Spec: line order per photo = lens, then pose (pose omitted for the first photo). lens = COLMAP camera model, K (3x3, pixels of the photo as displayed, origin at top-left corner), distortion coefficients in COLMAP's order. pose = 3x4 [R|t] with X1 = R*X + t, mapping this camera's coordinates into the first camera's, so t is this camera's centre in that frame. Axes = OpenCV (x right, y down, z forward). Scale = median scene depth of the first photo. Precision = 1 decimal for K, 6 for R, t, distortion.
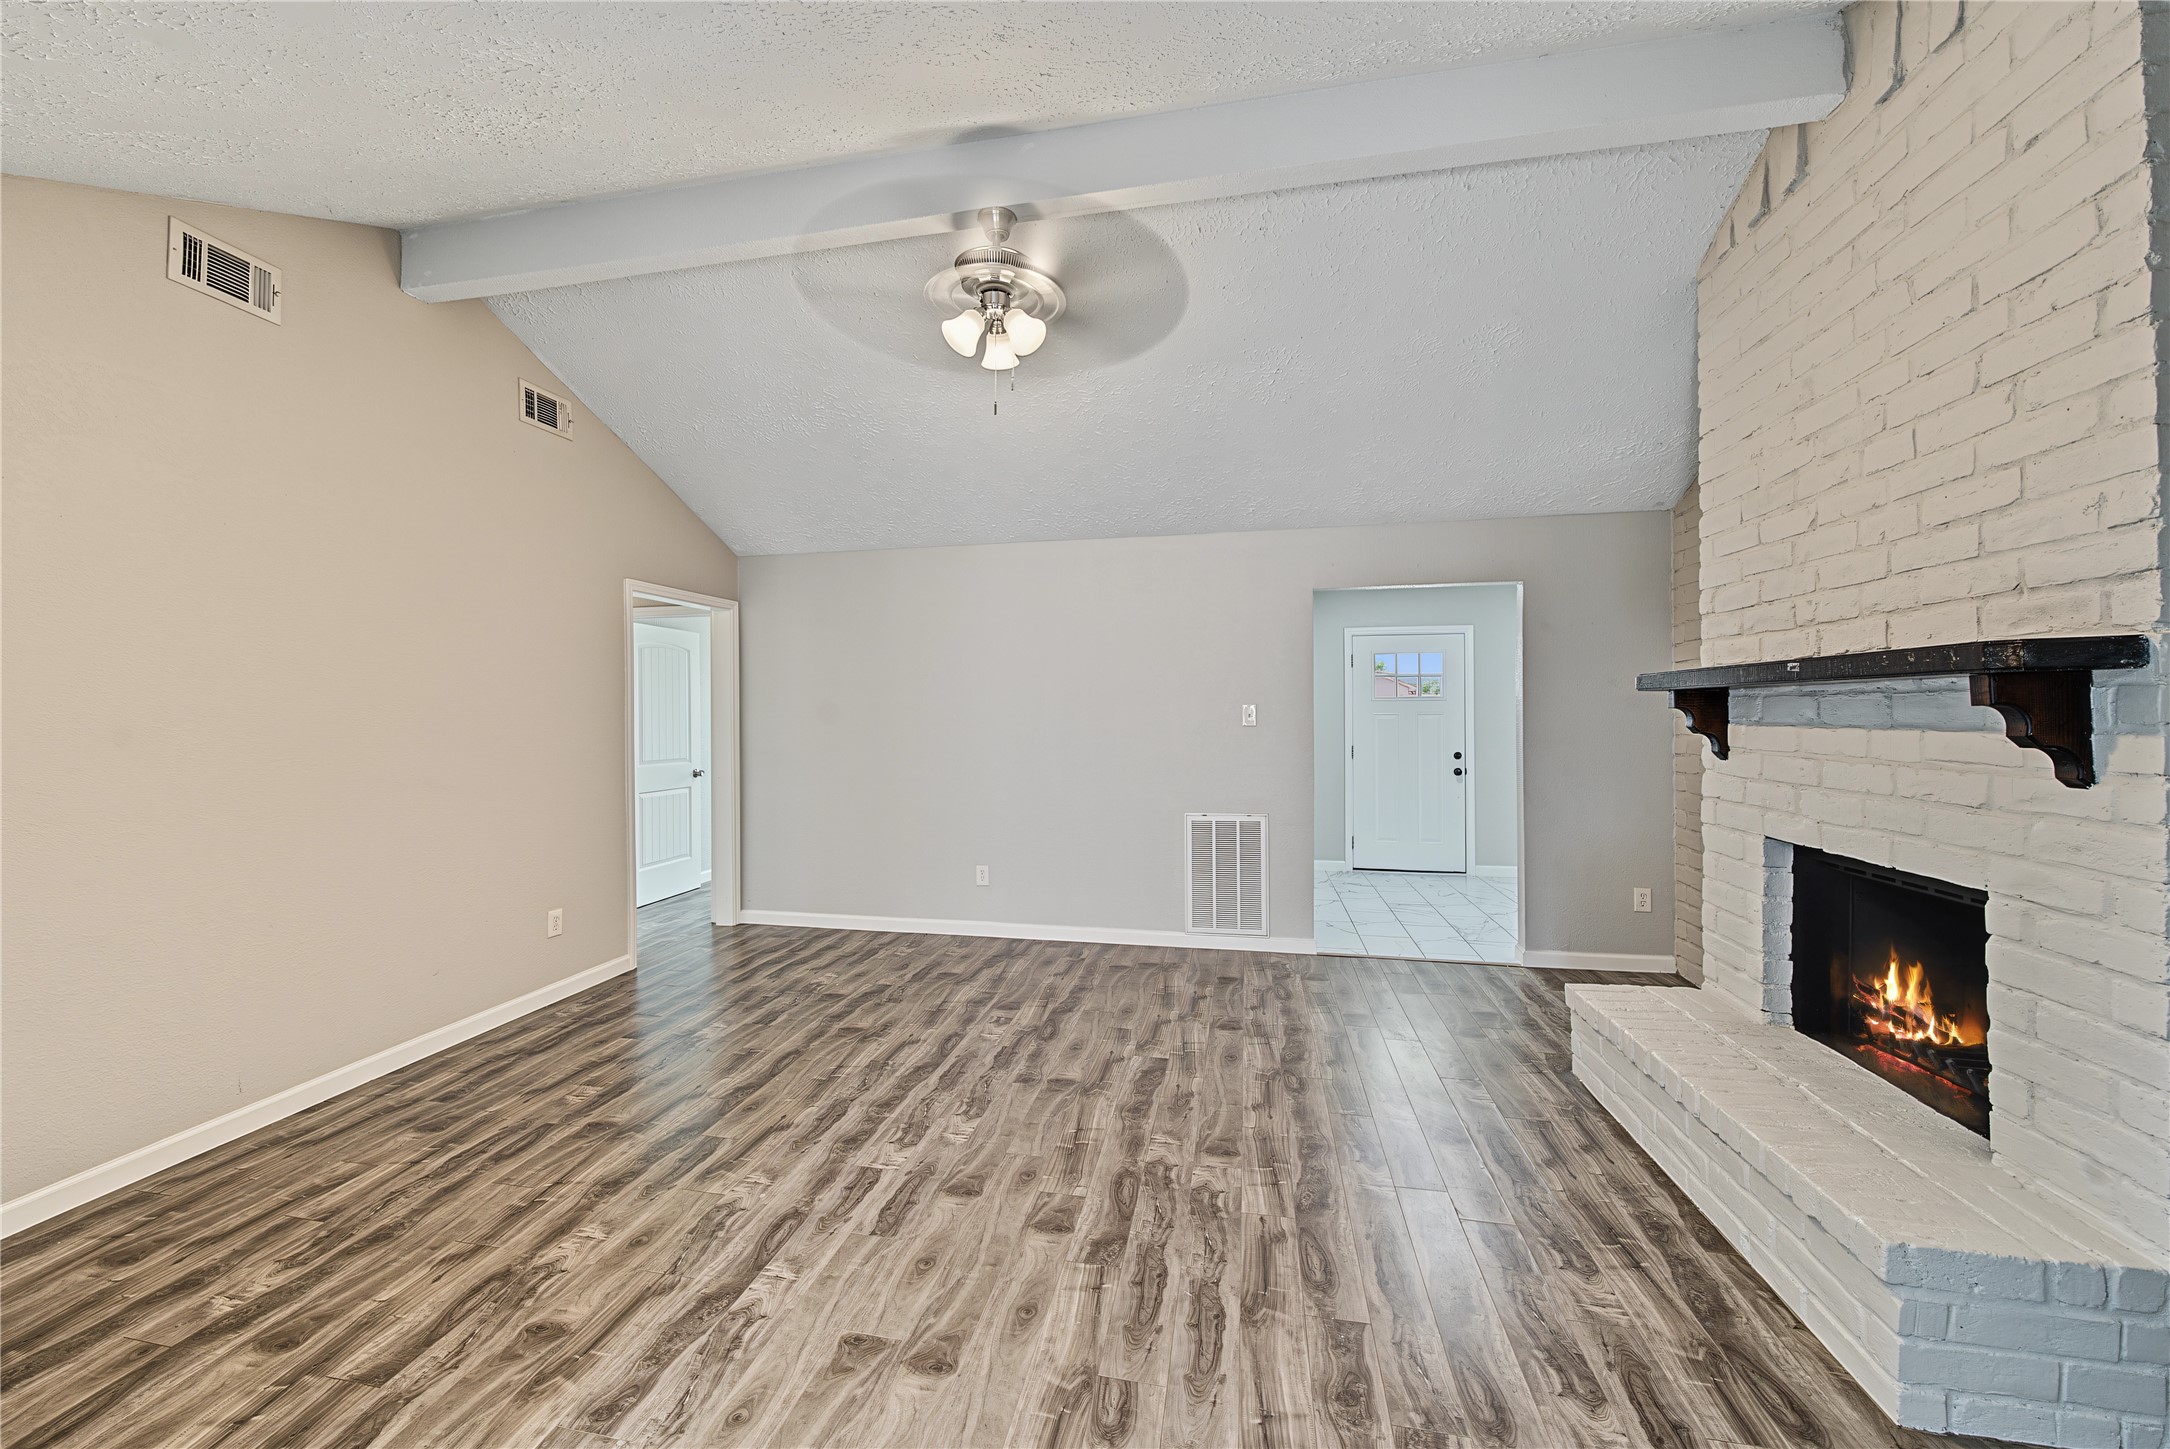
lens RADIAL K [[791.1, 0, 1061.6], [0, 791.1, 716.5], [0, 0, 1]] dist [-0.006315, -0.000253]
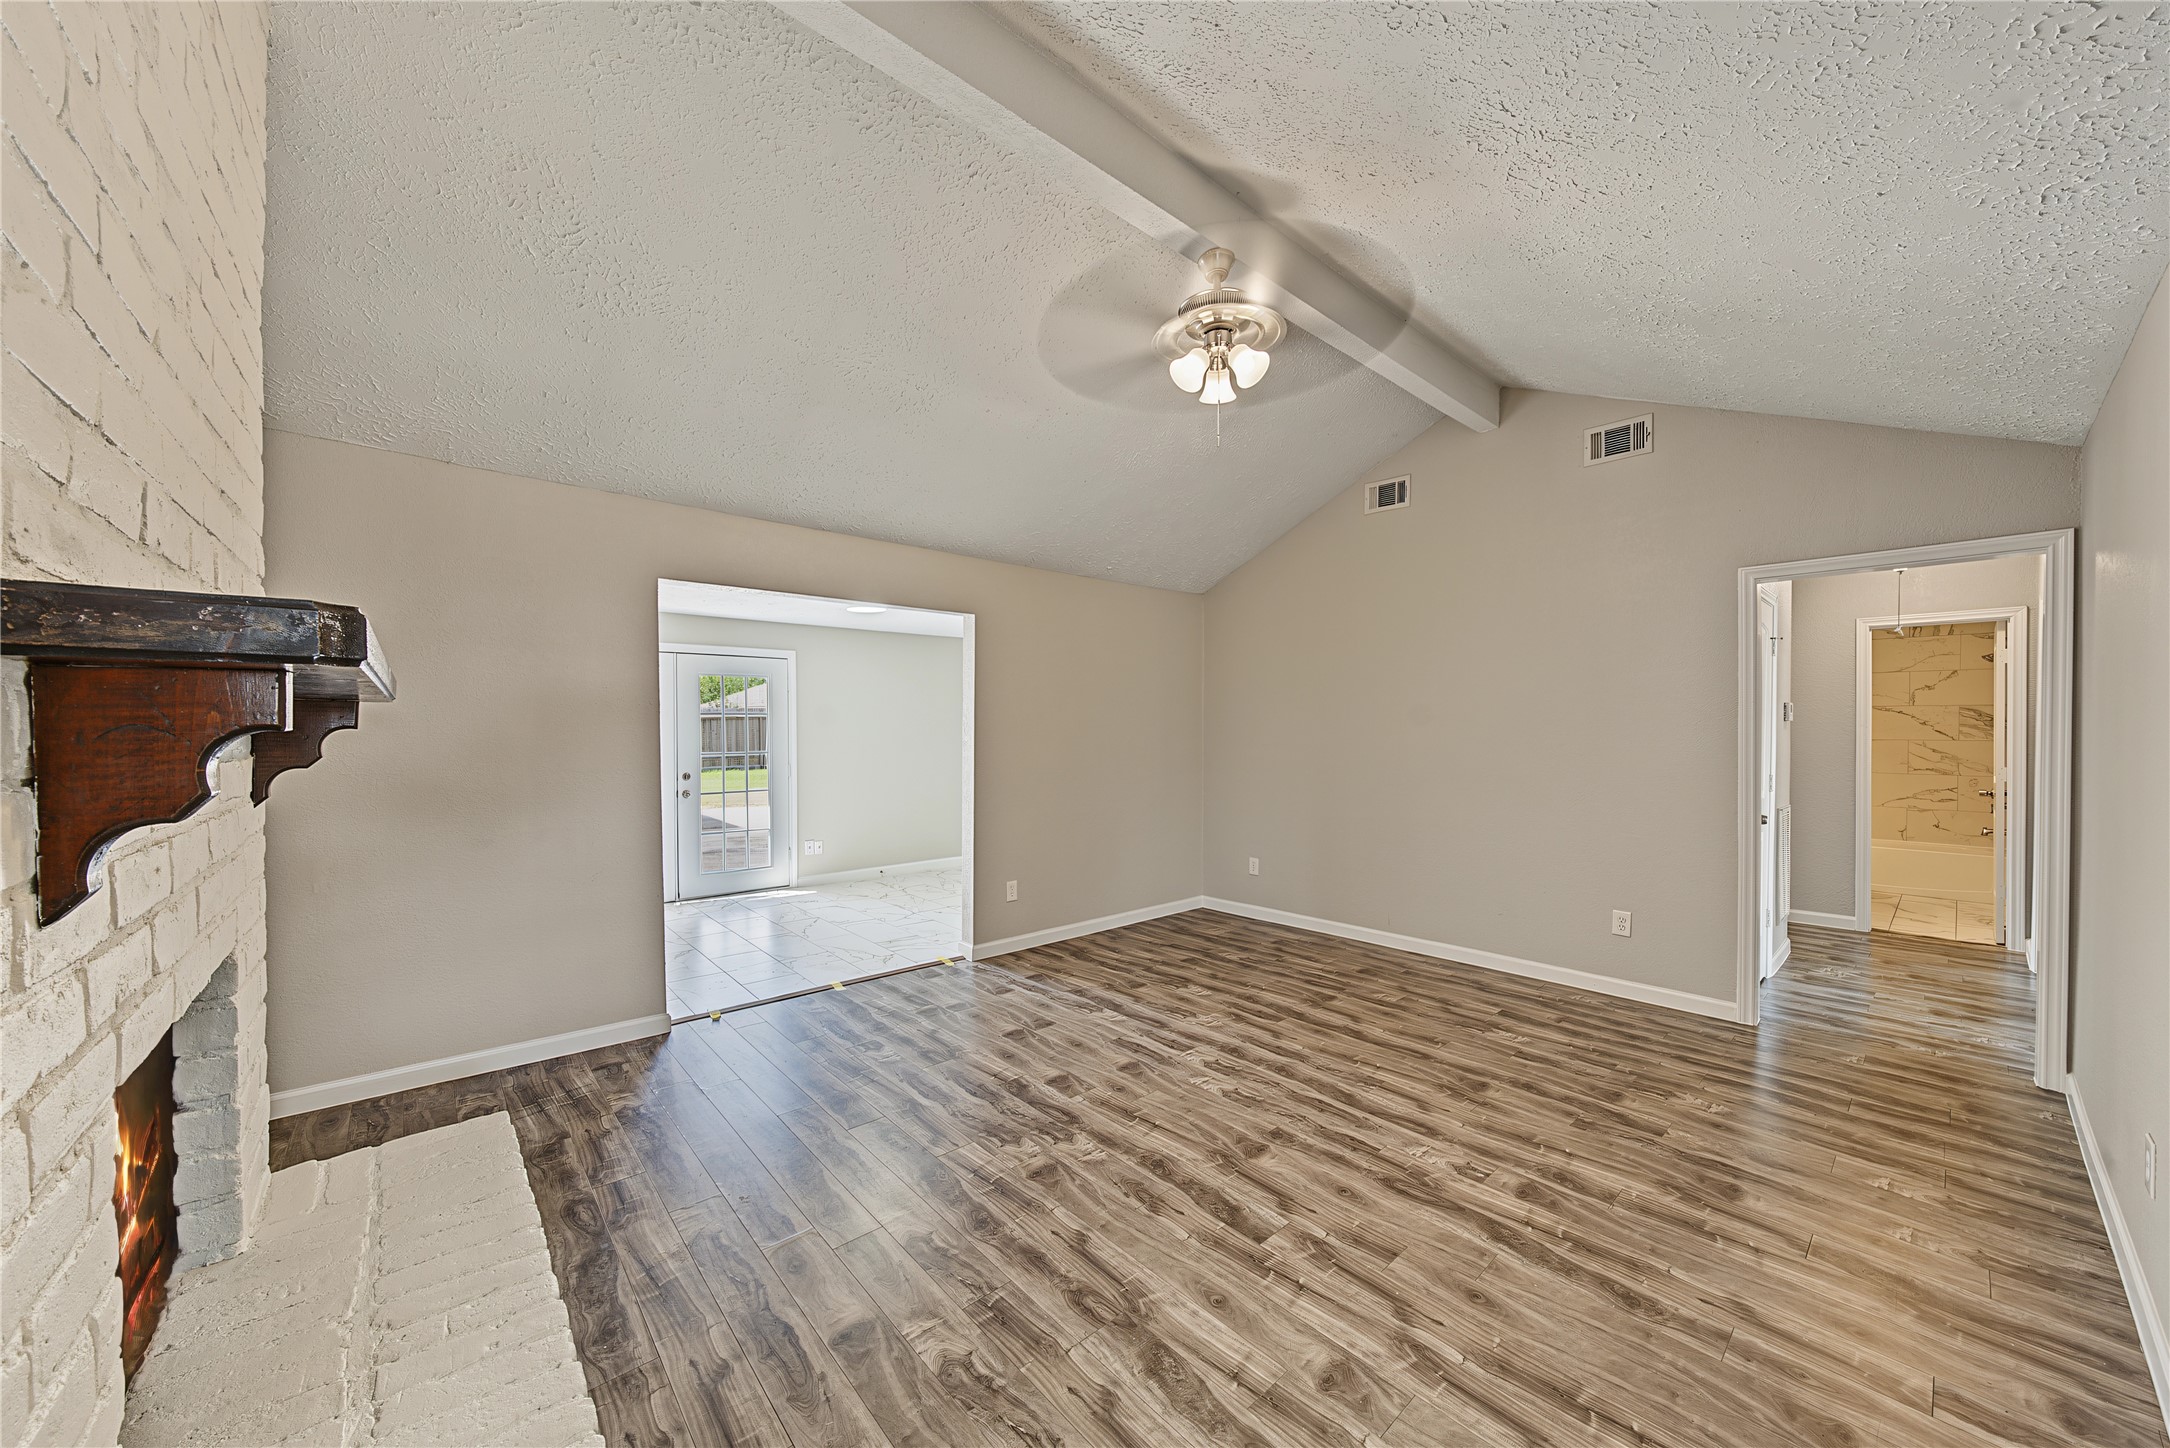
lens RADIAL K [[765.8, 0, 1091.8], [0, 765.8, 727.1], [0, 0, 1]] dist [-0.008596, 0.000900]
pose [[-0.578882, 0.006728, -0.815384, 0.991699], [0.002384, 0.999976, 0.006559, -0.012969], [0.815408, 0.001853, -0.578884, 1.685227]]
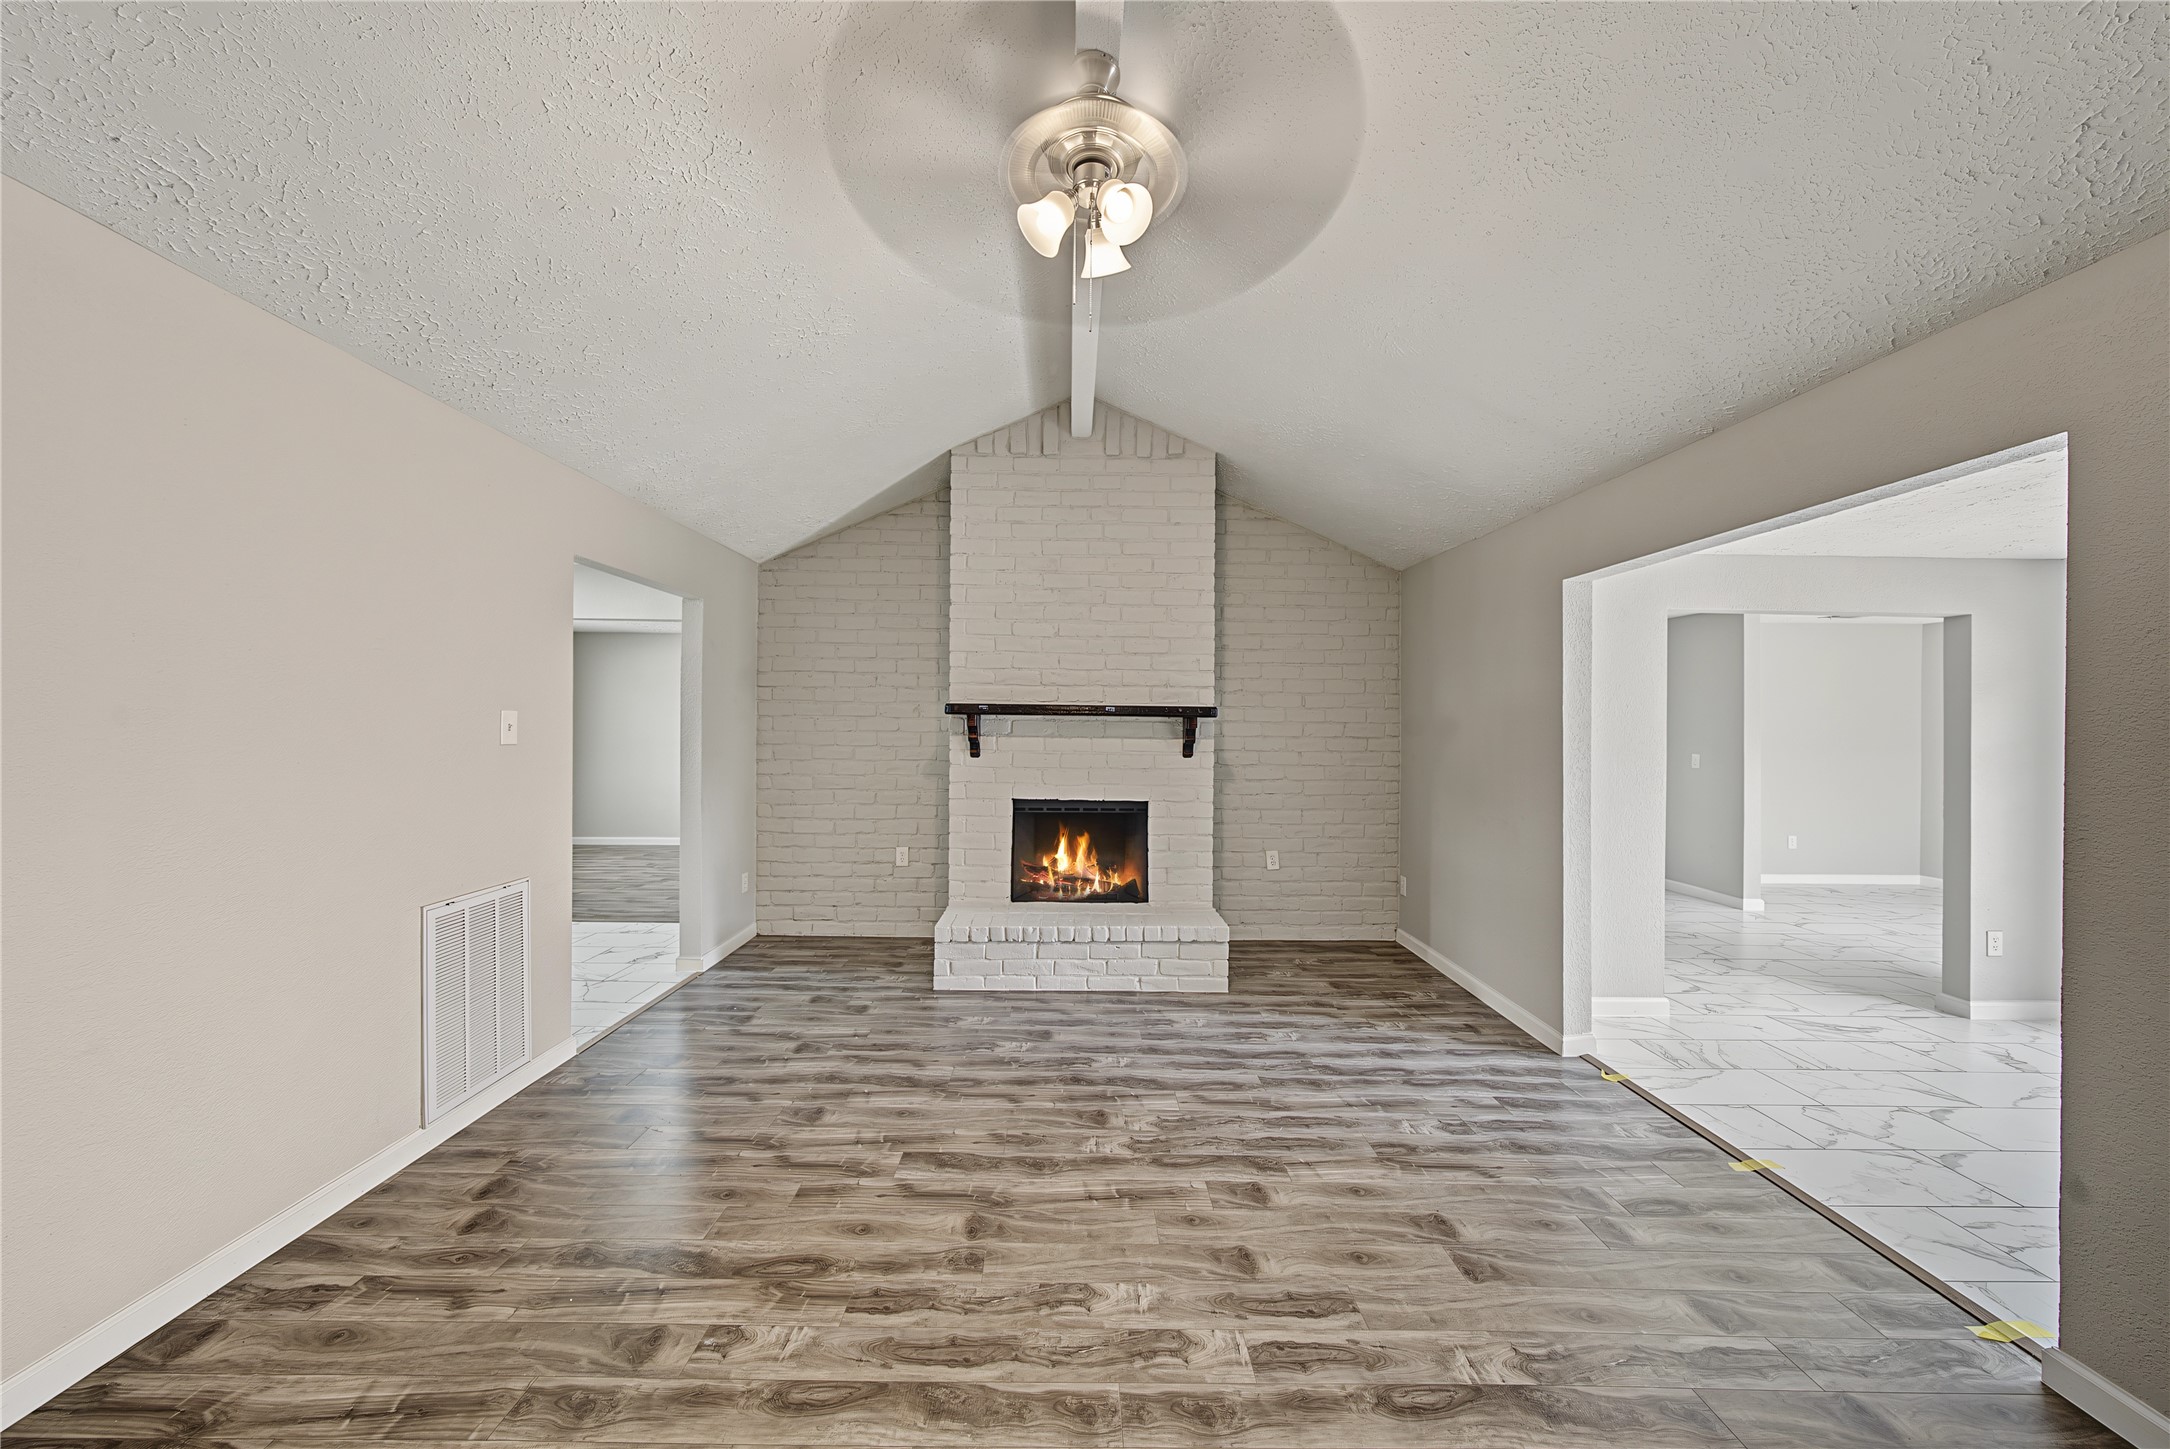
lens RADIAL K [[765.8, 0, 1086.1], [0, 765.8, 730.6], [0, 0, 1]] dist [-0.008596, 0.000900]
pose [[-0.236654, -0.003158, 0.971589, -0.903314], [-0.010768, 0.999942, 0.000628, -0.005488], [-0.971534, -0.010314, -0.236674, 1.351111]]
